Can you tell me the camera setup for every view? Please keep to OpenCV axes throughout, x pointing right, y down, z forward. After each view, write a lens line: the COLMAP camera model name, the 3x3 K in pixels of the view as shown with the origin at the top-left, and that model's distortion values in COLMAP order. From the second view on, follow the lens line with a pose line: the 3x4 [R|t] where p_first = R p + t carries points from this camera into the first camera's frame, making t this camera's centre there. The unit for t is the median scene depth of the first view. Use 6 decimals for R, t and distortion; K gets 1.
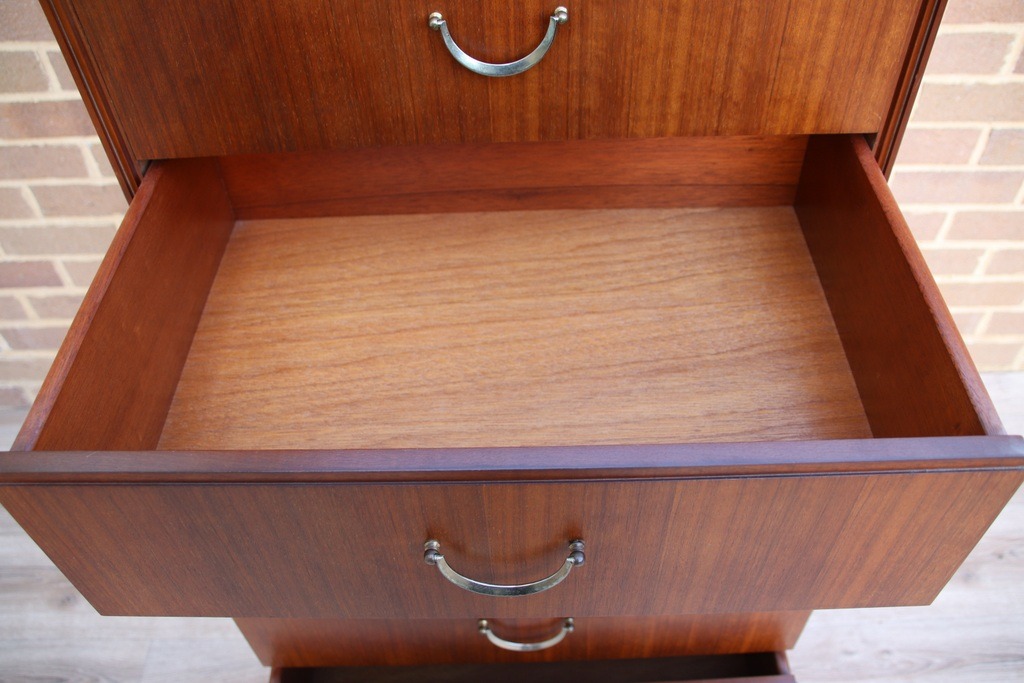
lens RADIAL K [[851.5, 0, 514.4], [0, 851.5, 345.3], [0, 0, 1]] dist [-0.114585, 0.046035]
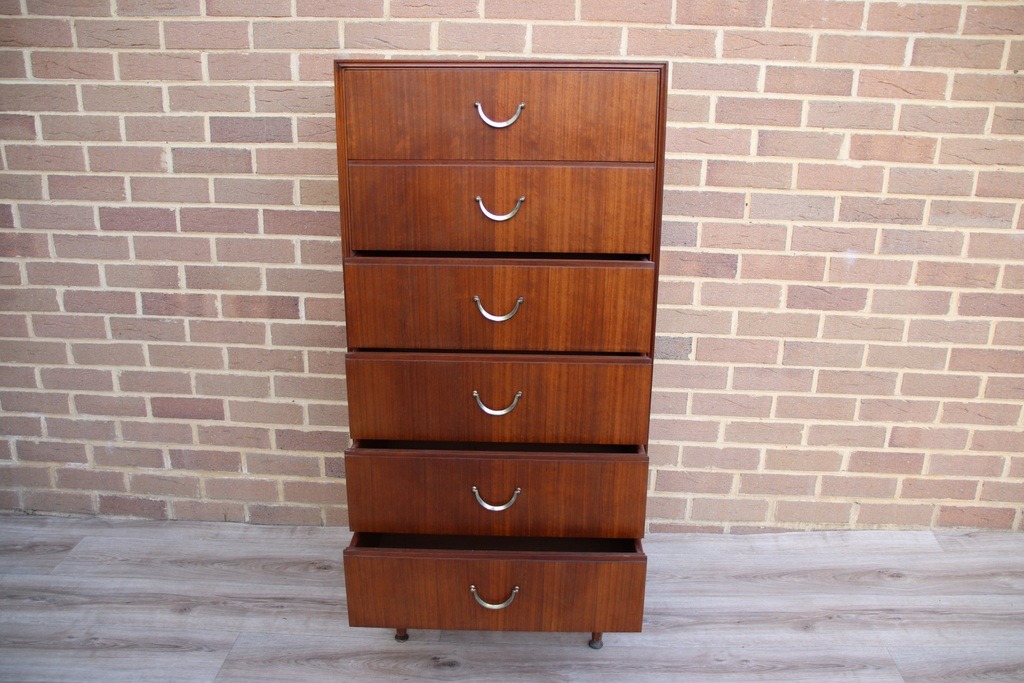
lens RADIAL K [[851.5, 0, 512.8], [0, 851.5, 348.9], [0, 0, 1]] dist [-0.114585, 0.046035]
pose [[0.997879, 0.054399, -0.035759, 0.140976], [-0.064845, 0.879148, -0.472116, 1.284106], [0.005755, 0.473433, 0.880811, -1.165600]]
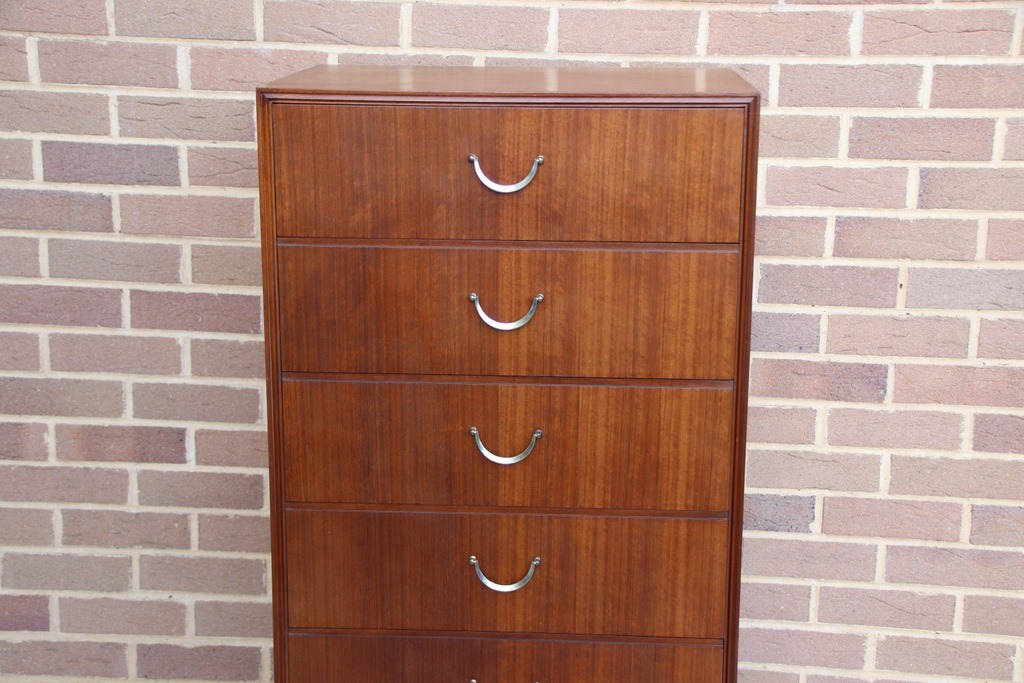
lens RADIAL K [[1521.4, 0, 512.9], [0, 1521.4, 359.8], [0, 0, 1]] dist [0.225484, 0.000000]
pose [[0.997025, 0.054570, -0.054438, 0.174264], [-0.075308, 0.840207, -0.537011, 1.435930], [0.016435, 0.539513, 0.841817, -1.653277]]
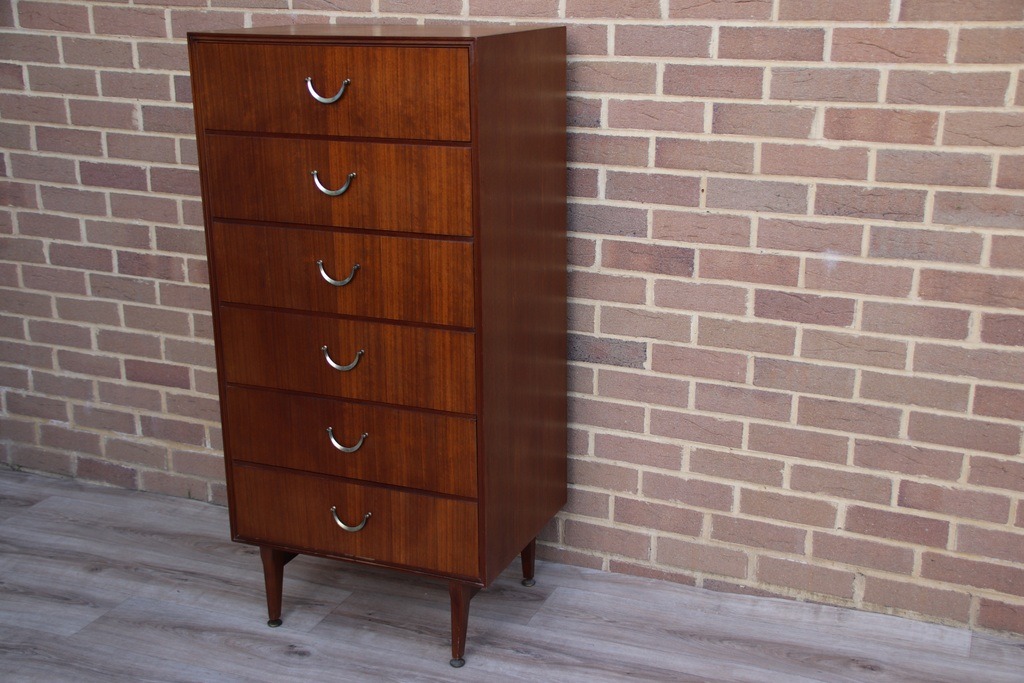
lens RADIAL K [[1215.2, 0, 522.1], [0, 1215.2, 354.9], [0, 0, 1]] dist [0.075490, 0.000000]
pose [[0.920752, 0.141286, -0.363668, 2.000116], [-0.300282, 0.851751, -0.429361, 1.585468], [0.249092, 0.504538, 0.826677, -1.798781]]
